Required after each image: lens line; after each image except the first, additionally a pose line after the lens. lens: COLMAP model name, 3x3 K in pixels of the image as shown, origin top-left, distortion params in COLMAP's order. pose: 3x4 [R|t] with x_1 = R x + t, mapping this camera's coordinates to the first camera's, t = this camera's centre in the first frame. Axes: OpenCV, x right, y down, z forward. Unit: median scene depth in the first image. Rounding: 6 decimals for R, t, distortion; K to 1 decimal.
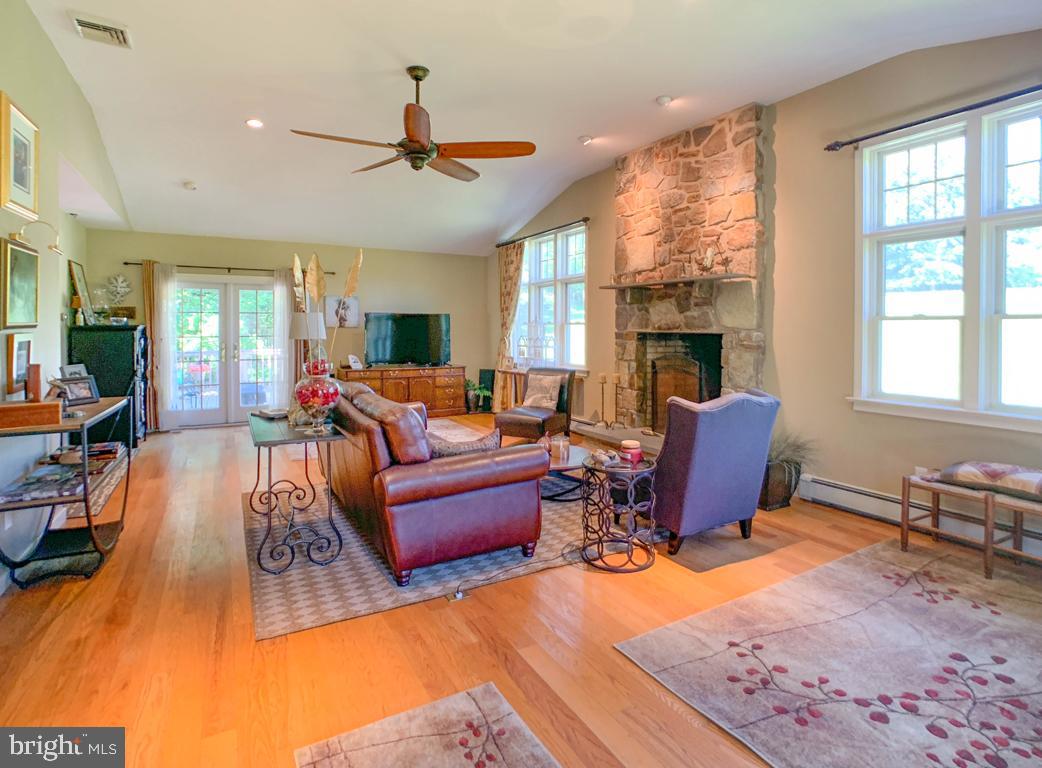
lens RADIAL K [[547.5, 0, 525.9], [0, 547.5, 348.4], [0, 0, 1]] dist [-0.025068, 0.007146]
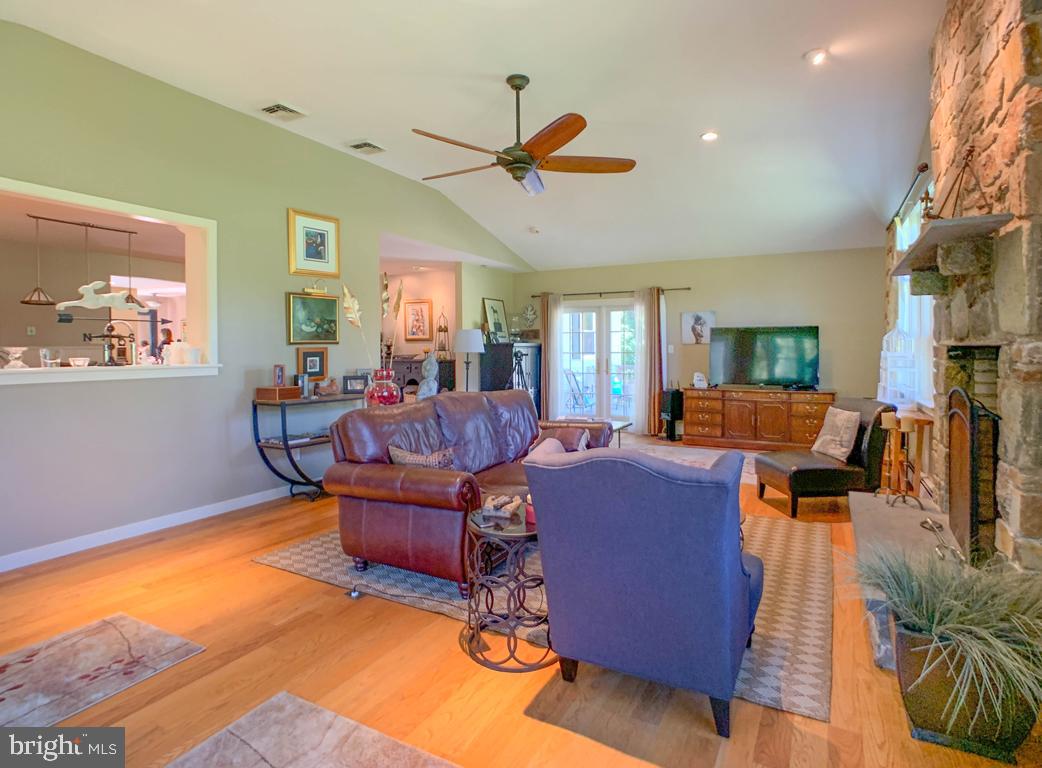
lens RADIAL K [[546.4, 0, 543.6], [0, 546.4, 368.1], [0, 0, 1]] dist [-0.013961, -0.000648]
pose [[0.548090, 0.026206, -0.836009, 0.595195], [-0.026219, 0.999556, 0.014144, -0.004349], [0.836009, 0.014167, 0.548533, 0.455089]]
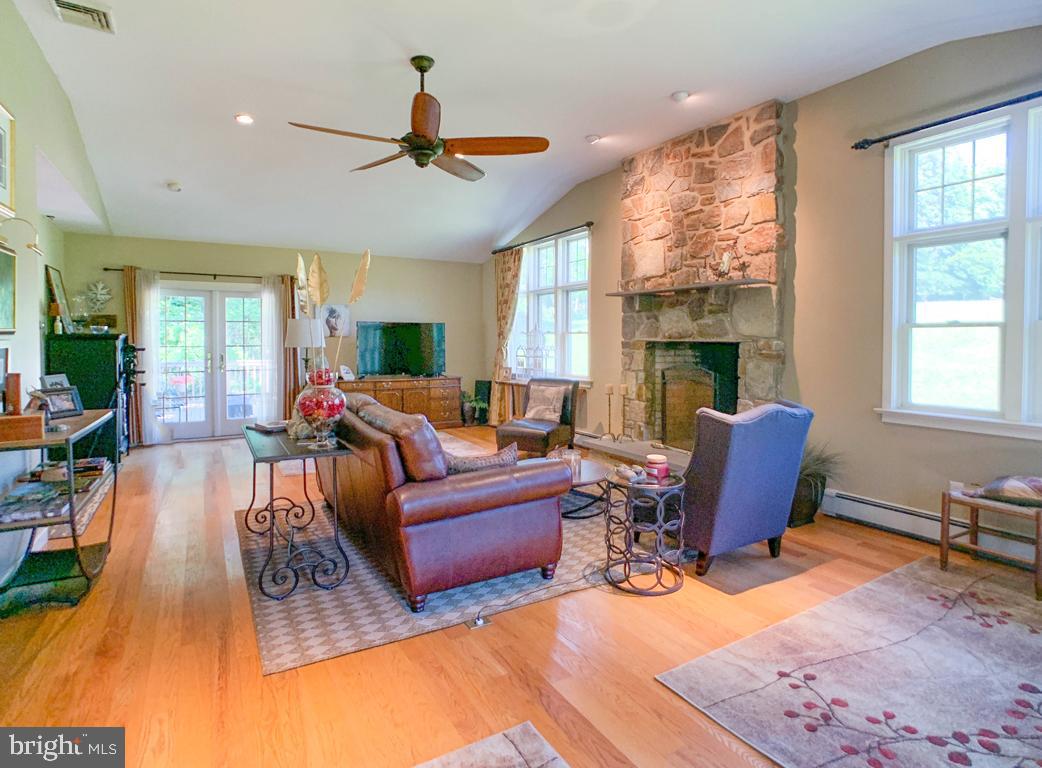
lens RADIAL K [[557.1, 0, 519.2], [0, 557.1, 365.2], [0, 0, 1]] dist [-0.030328, 0.011907]
pose [[0.999912, -0.000496, 0.013236, -0.041280], [0.000368, 0.999954, 0.009614, 0.004161], [-0.013240, -0.009609, 0.999866, 0.036822]]
